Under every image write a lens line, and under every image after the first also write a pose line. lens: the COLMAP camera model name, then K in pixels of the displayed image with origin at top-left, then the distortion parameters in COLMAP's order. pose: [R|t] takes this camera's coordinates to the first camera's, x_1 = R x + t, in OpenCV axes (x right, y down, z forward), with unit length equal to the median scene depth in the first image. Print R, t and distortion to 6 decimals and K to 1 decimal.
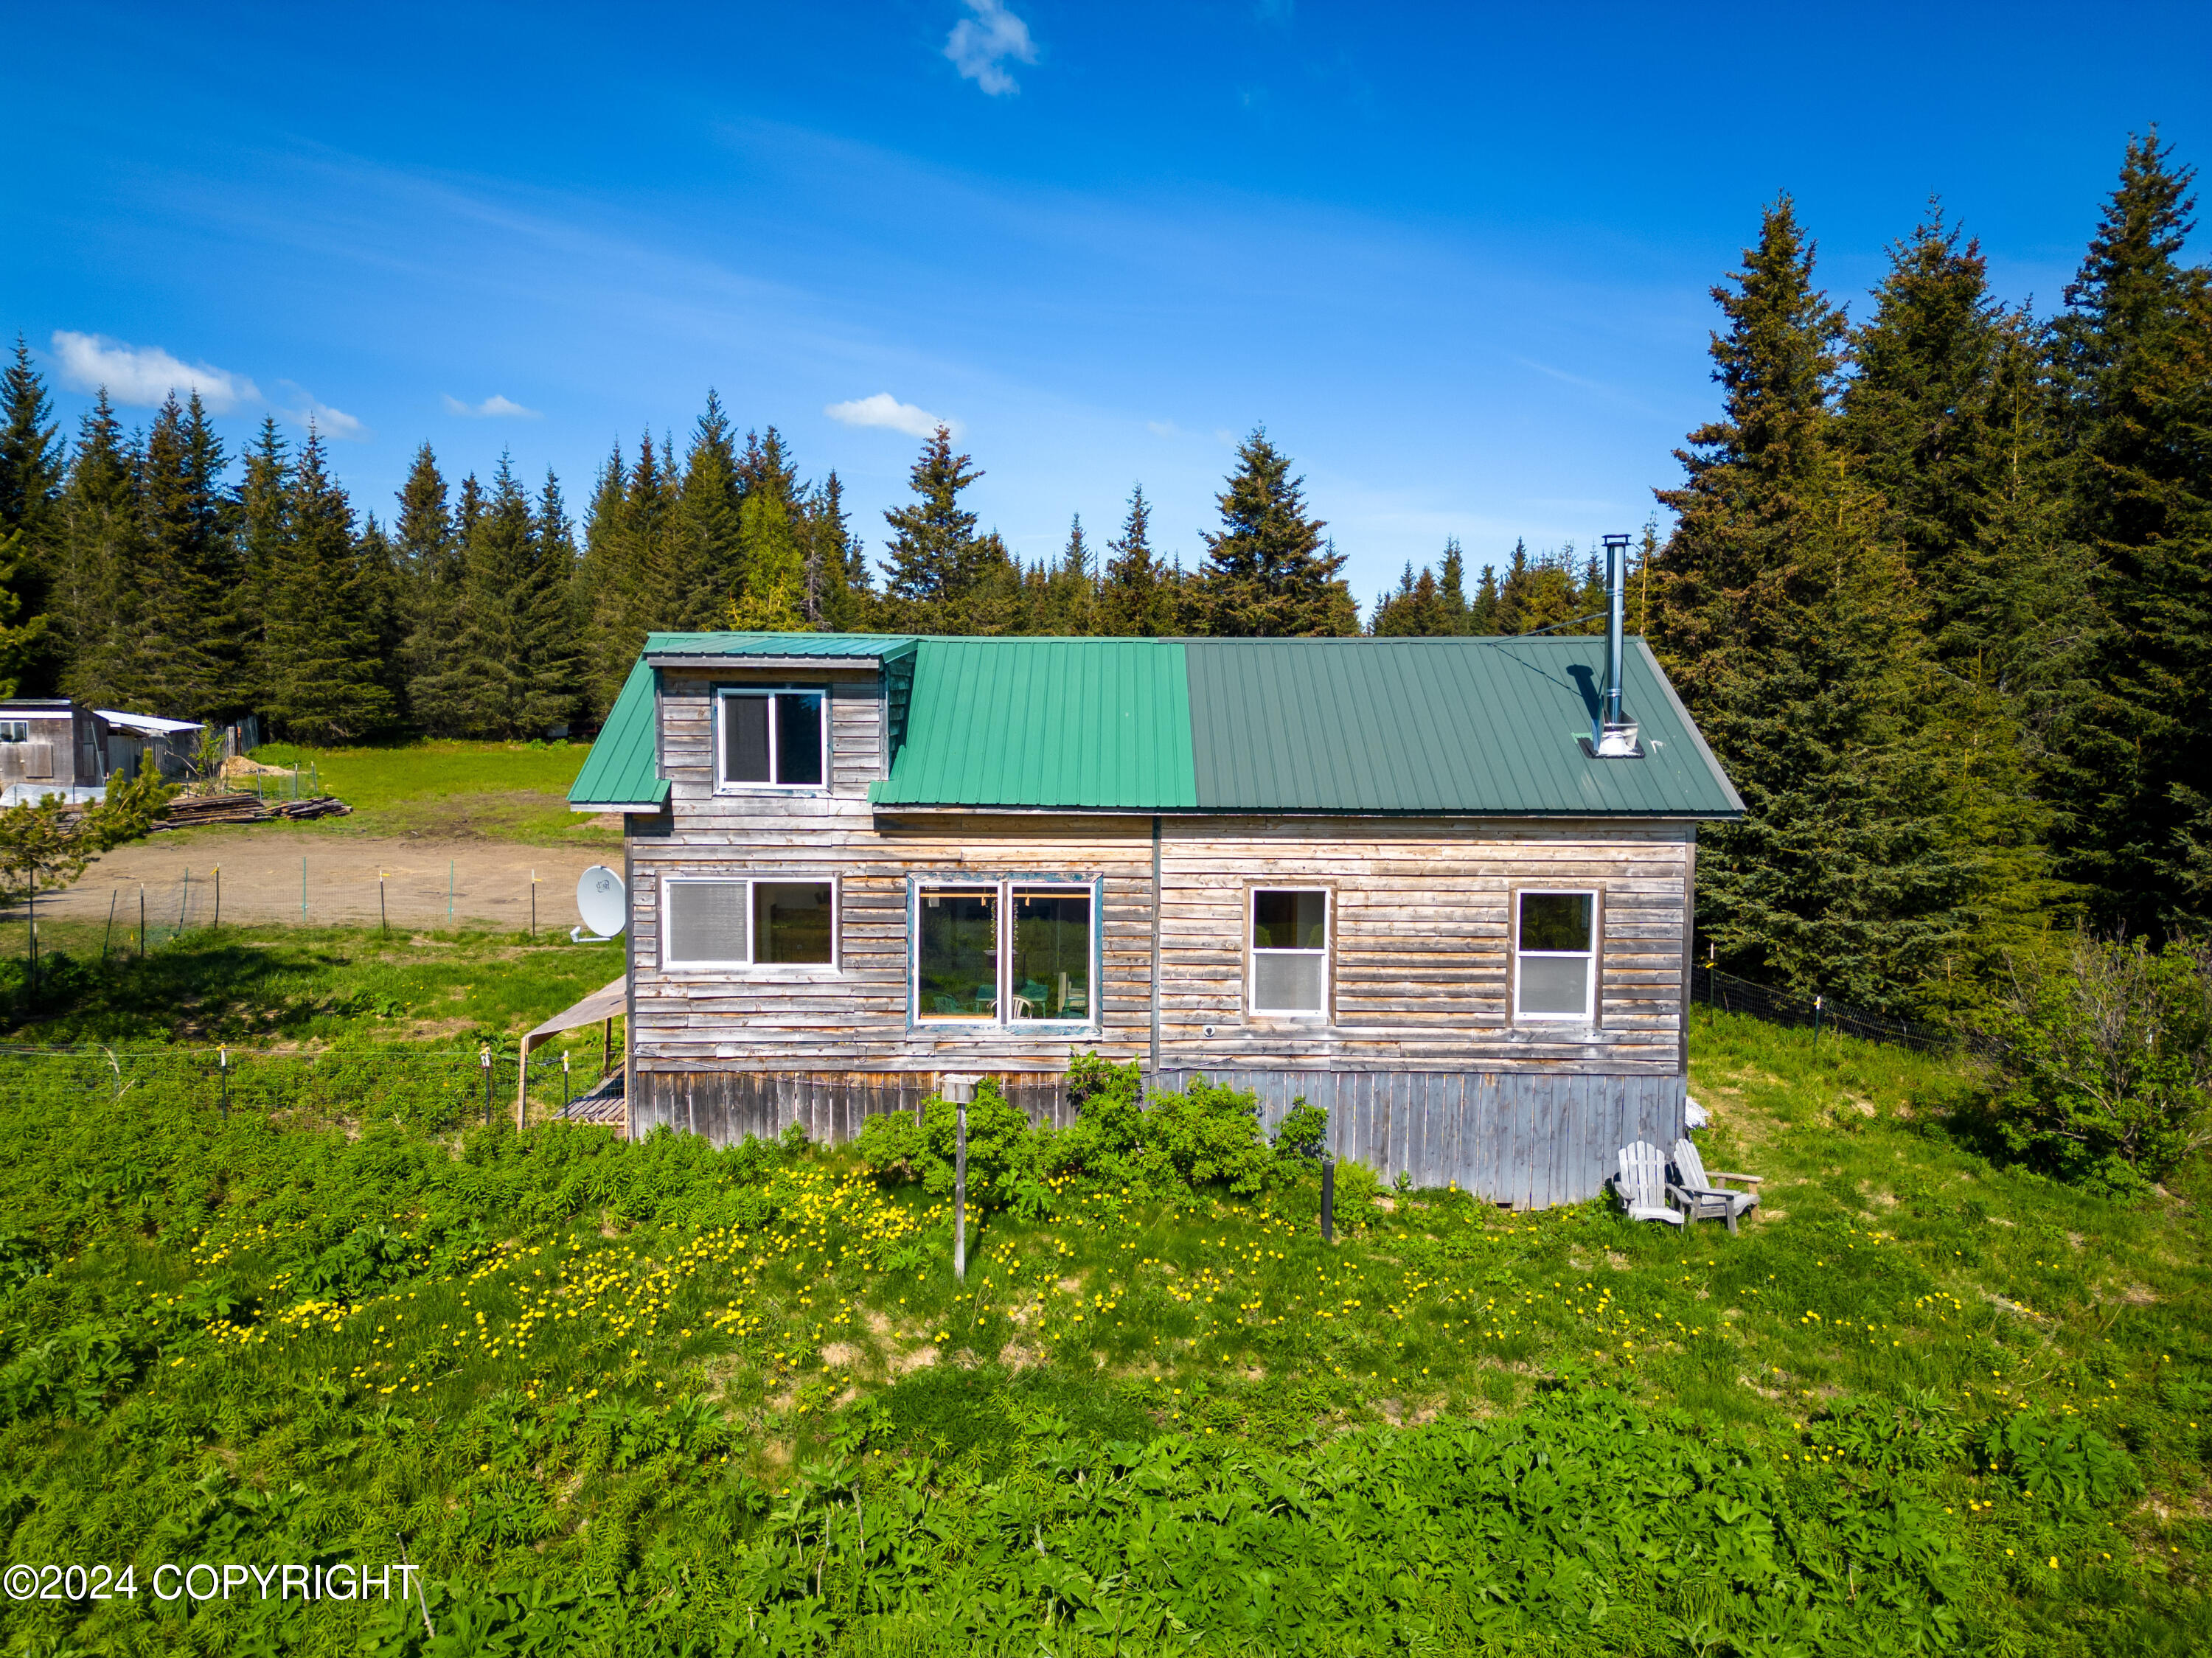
lens RADIAL K [[1571.1, 0, 1078.6], [0, 1571.1, 823.5], [0, 0, 1]] dist [0.071700, -0.063809]
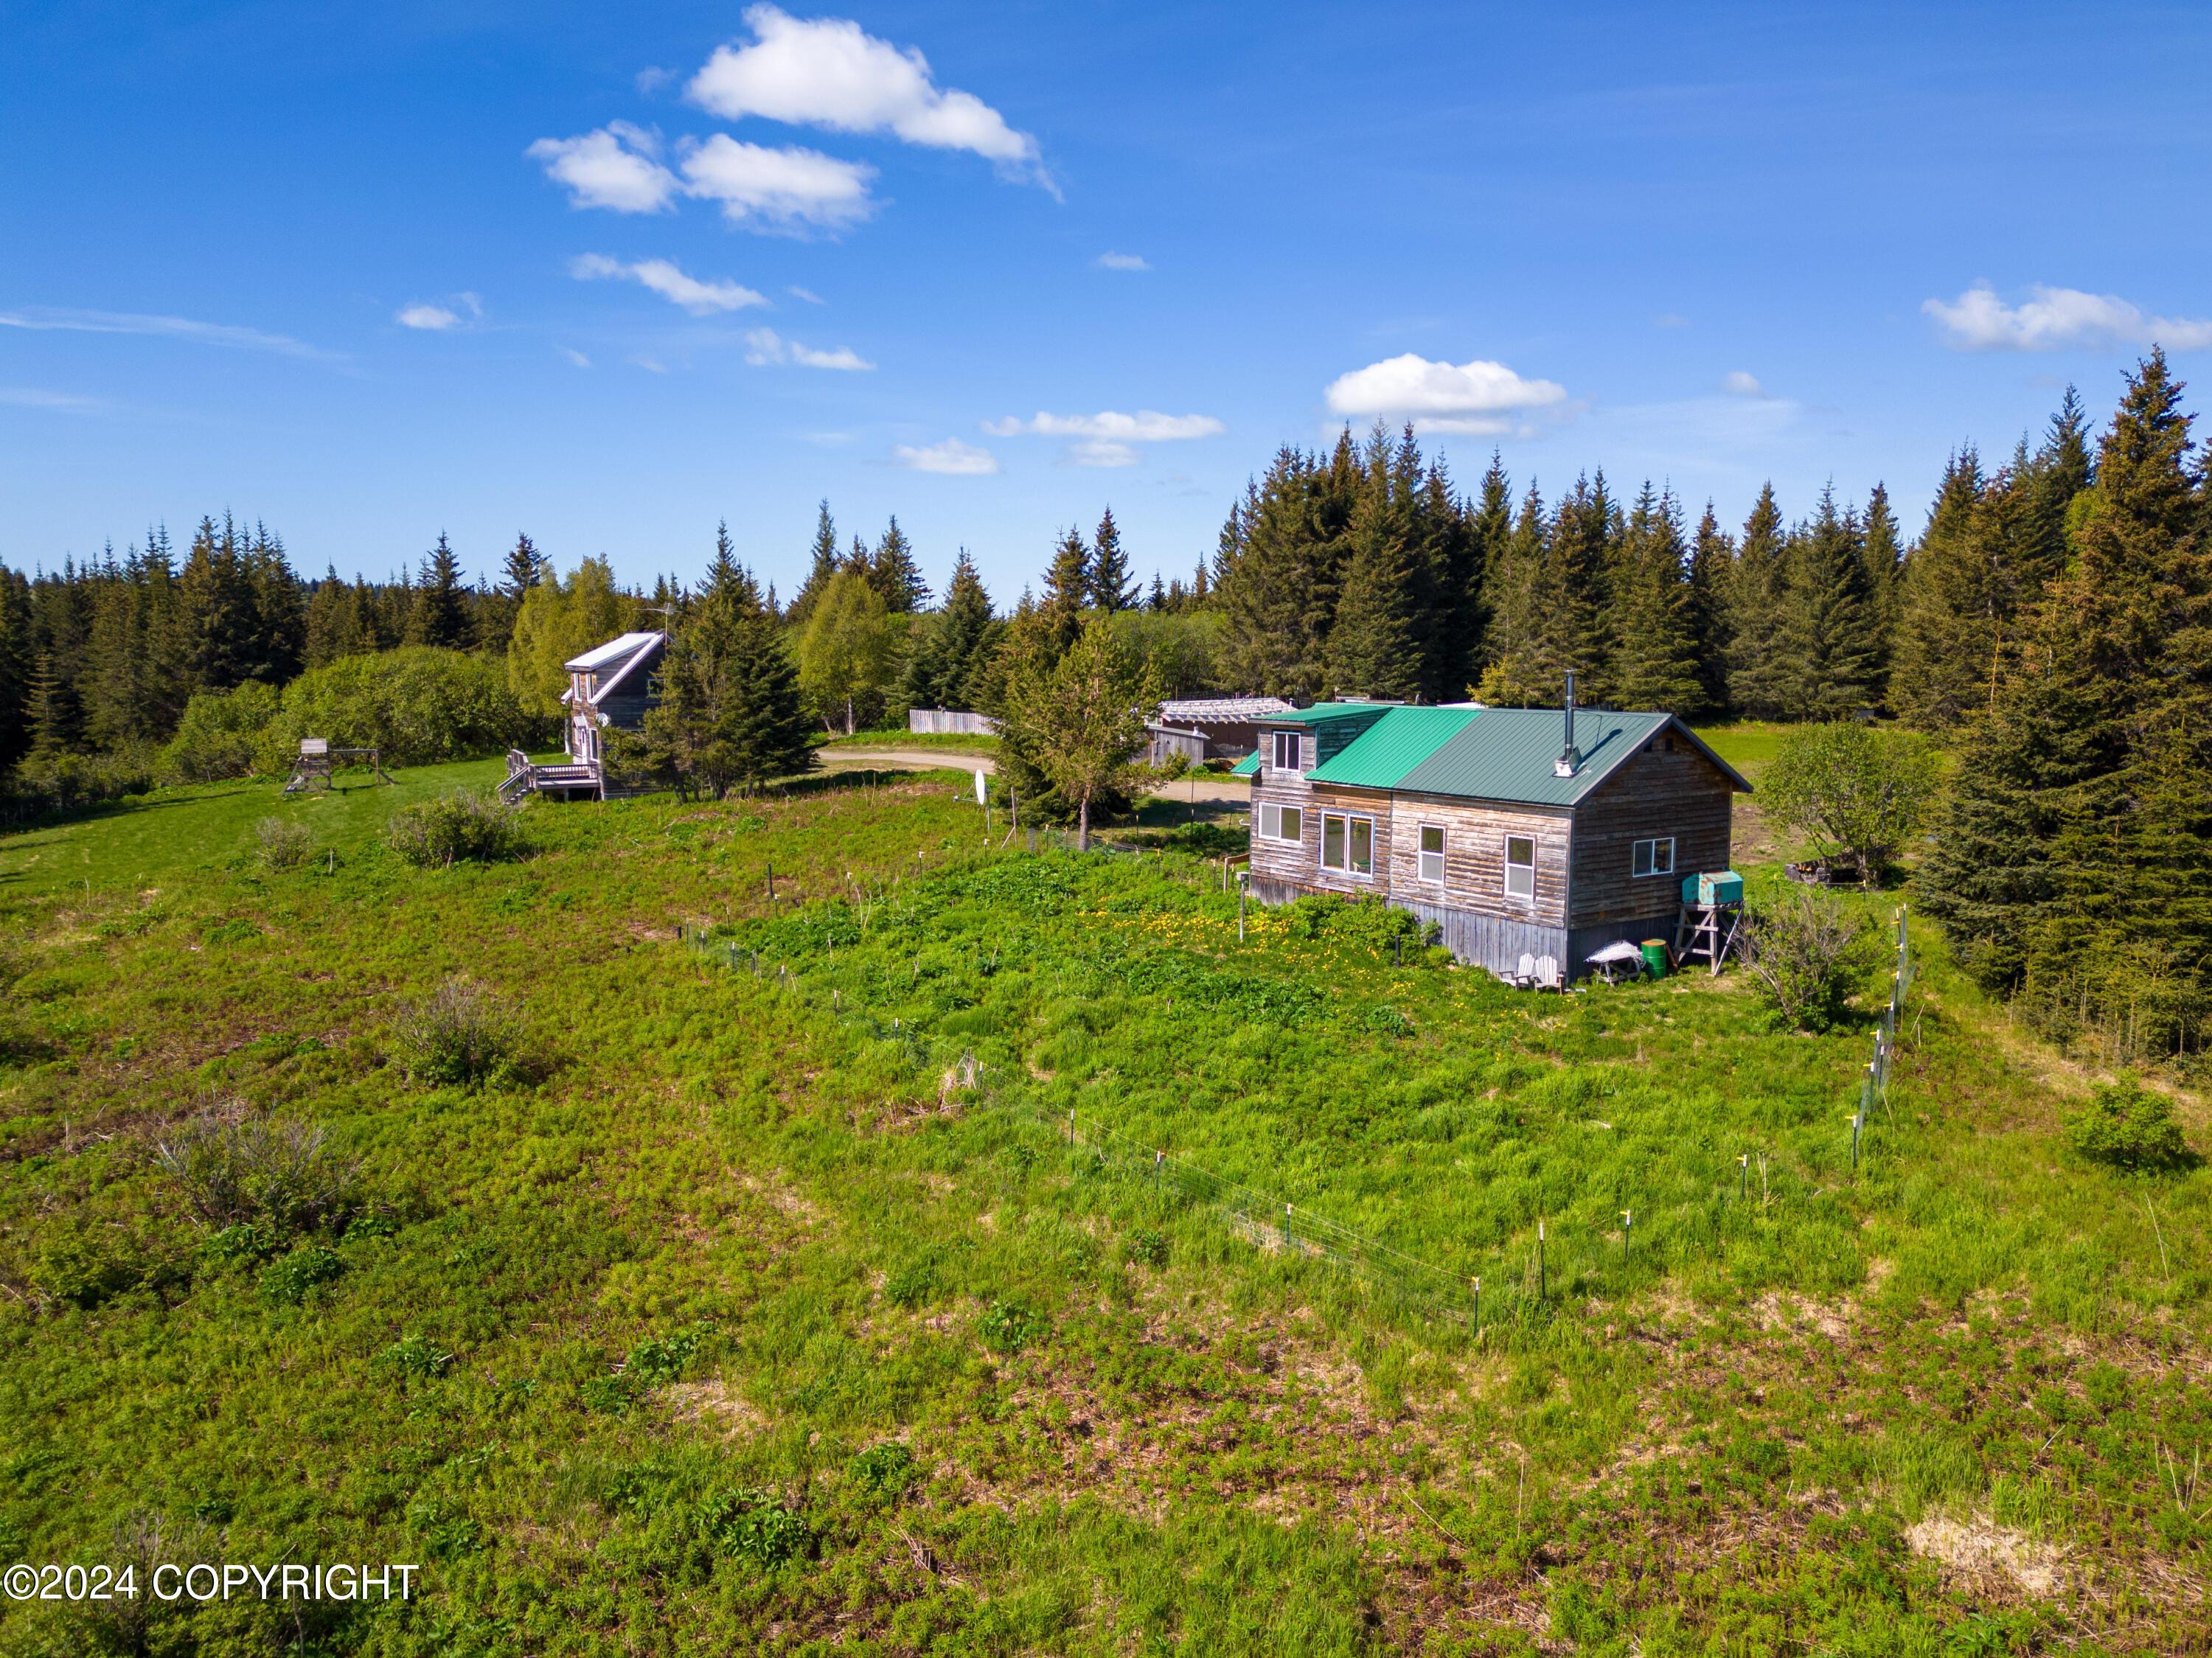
lens RADIAL K [[1730.1, 0, 1102.7], [0, 1730.1, 875.2], [0, 0, 1]] dist [0.109818, -0.094741]
pose [[0.552038, 0.104714, -0.827217, 1.962059], [-0.062375, 0.994489, 0.084263, -0.070746], [0.831482, 0.005081, 0.555528, -0.803283]]
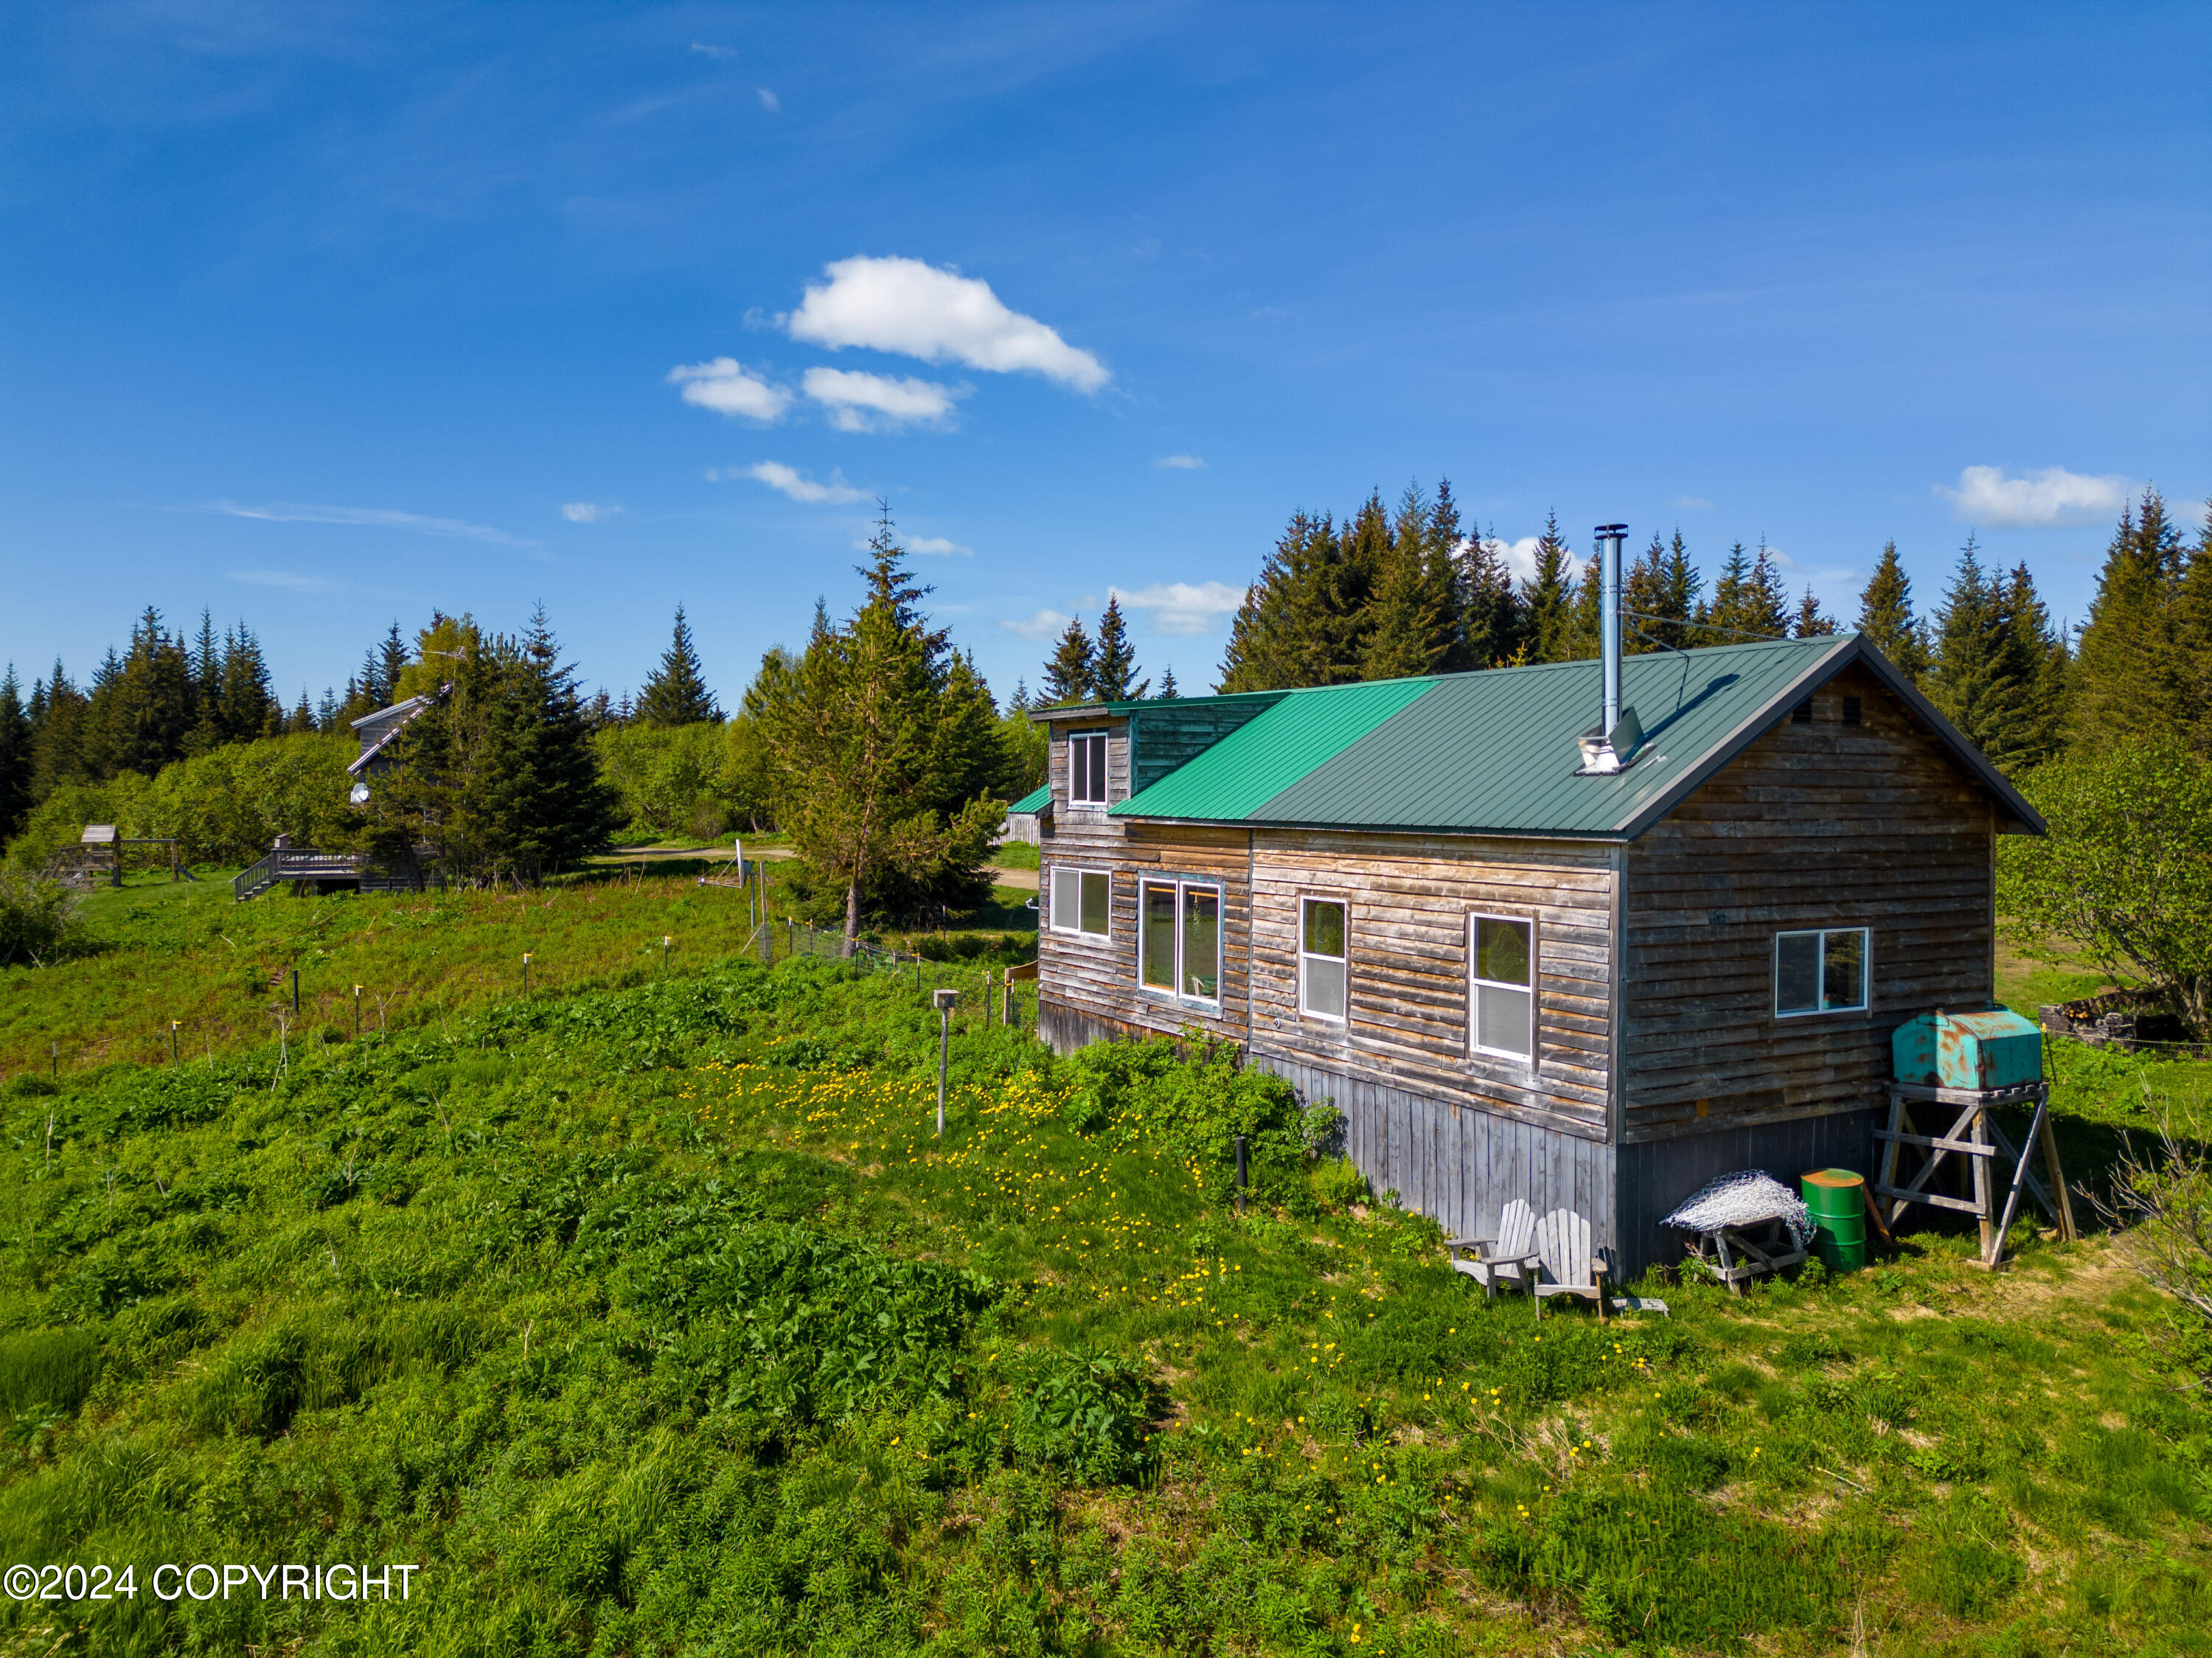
lens RADIAL K [[1571.1, 0, 1078.6], [0, 1571.1, 823.5], [0, 0, 1]] dist [0.071700, -0.063809]
pose [[0.474758, 0.010857, -0.880050, 0.997517], [-0.076460, 0.996652, -0.028953, 0.033828], [0.876789, 0.081034, 0.473998, 0.335198]]
